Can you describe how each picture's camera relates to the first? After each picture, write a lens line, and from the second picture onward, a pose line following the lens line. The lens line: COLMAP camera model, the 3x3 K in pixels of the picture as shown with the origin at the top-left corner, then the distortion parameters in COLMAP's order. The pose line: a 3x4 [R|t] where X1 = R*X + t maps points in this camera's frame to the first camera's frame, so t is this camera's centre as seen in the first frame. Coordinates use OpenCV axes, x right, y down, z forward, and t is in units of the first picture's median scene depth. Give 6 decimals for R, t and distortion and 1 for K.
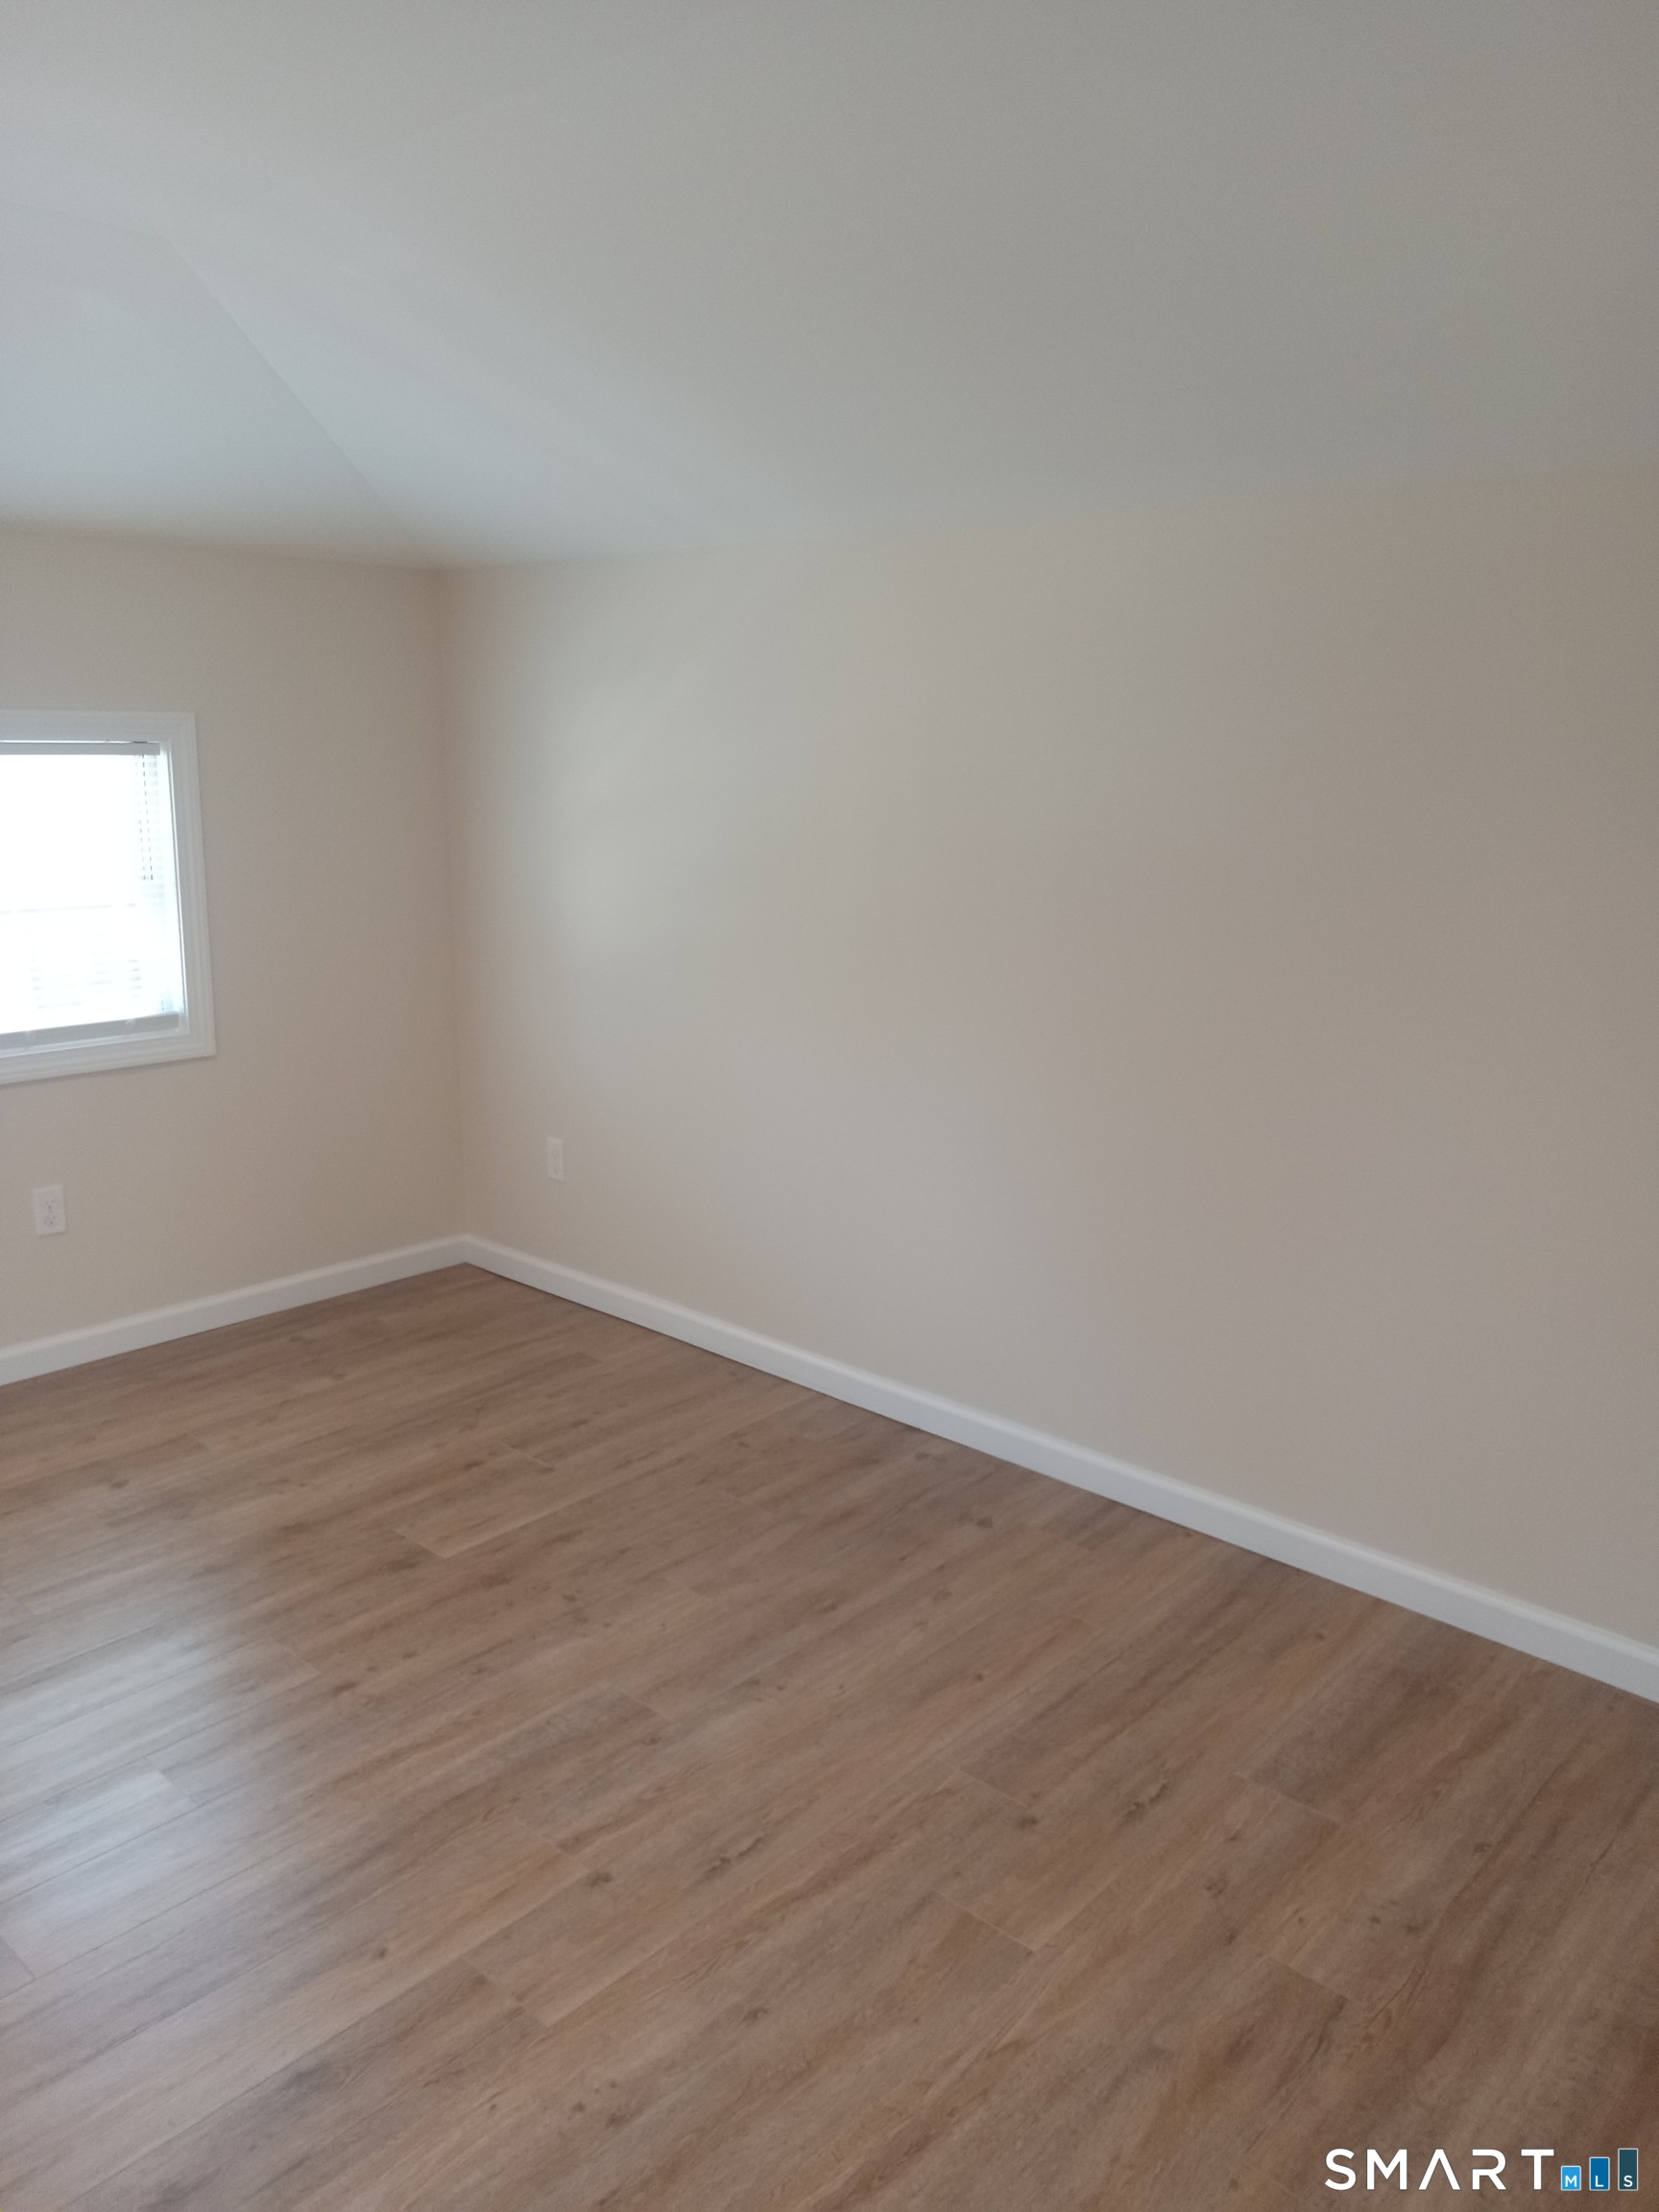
lens RADIAL K [[1633.3, 0, 829.1], [0, 1633.3, 1108.7], [0, 0, 1]] dist [-0.005166, -0.010442]
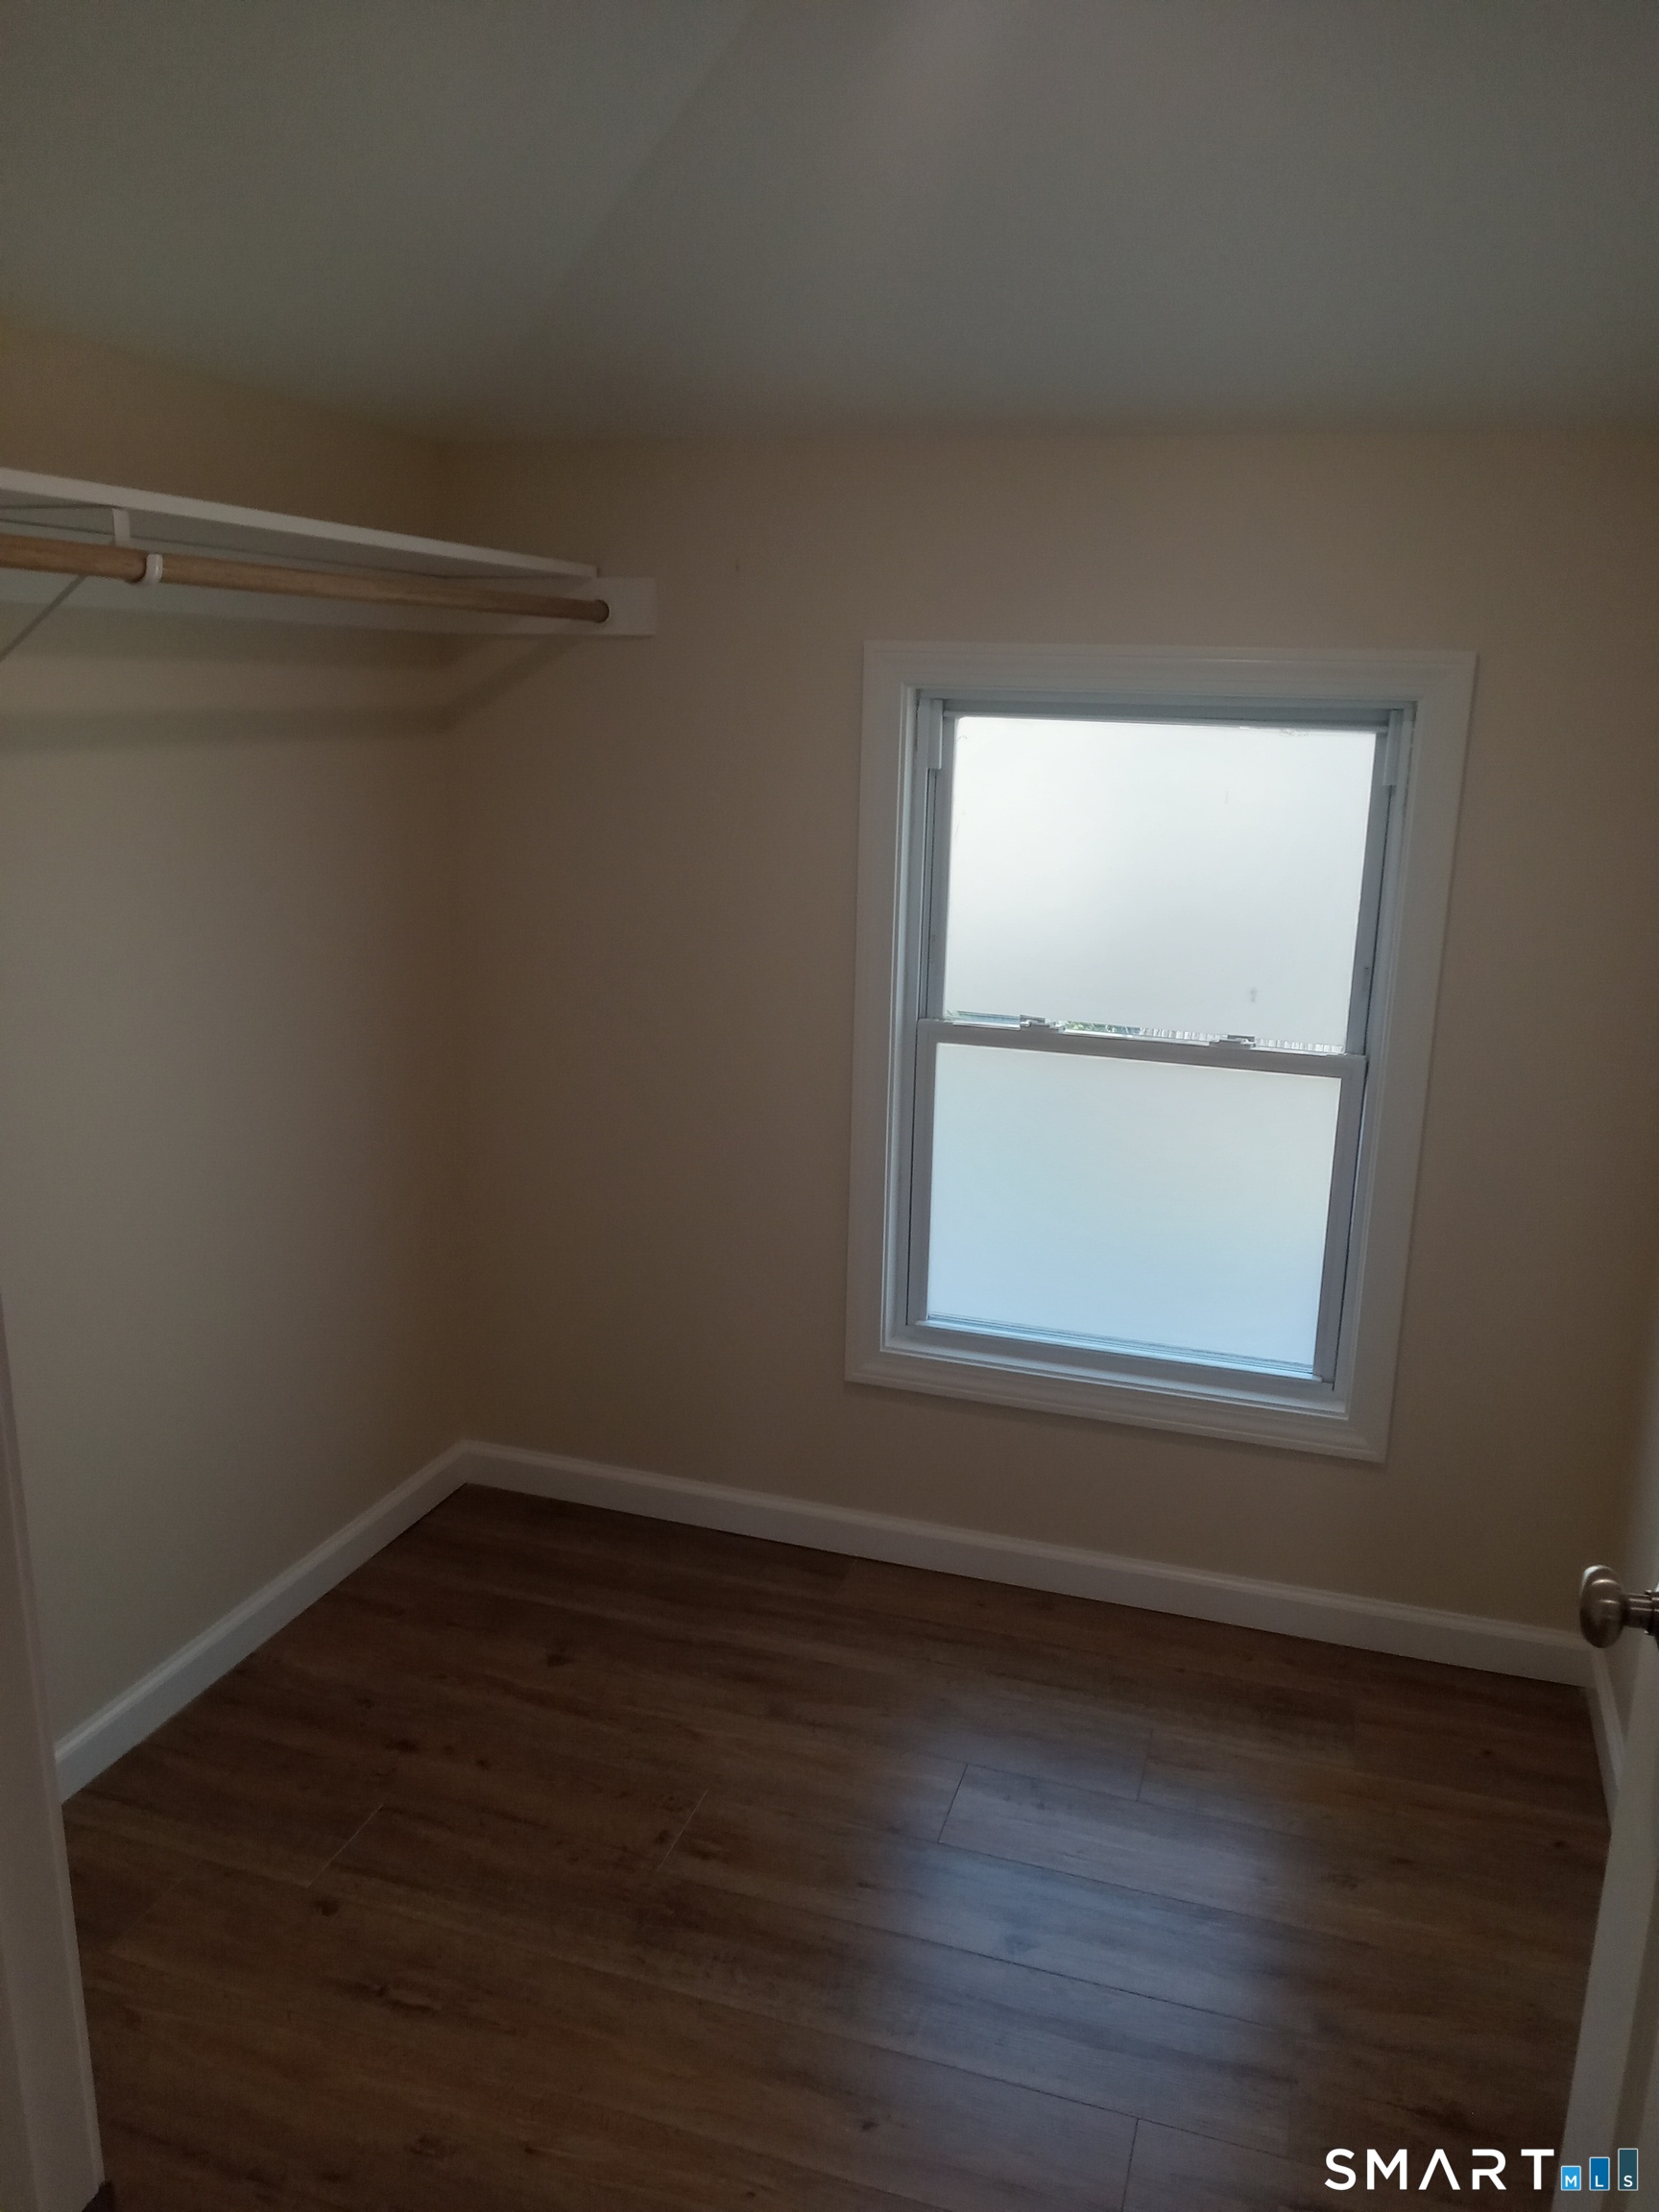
lens RADIAL K [[1633.3, 0, 831.7], [0, 1633.3, 1103.7], [0, 0, 1]] dist [-0.005166, -0.010442]
pose [[0.393306, 0.210951, -0.894880, 0.652128], [-0.217701, 0.967011, 0.132273, -0.140849], [0.893262, 0.142793, 0.426255, 0.740910]]
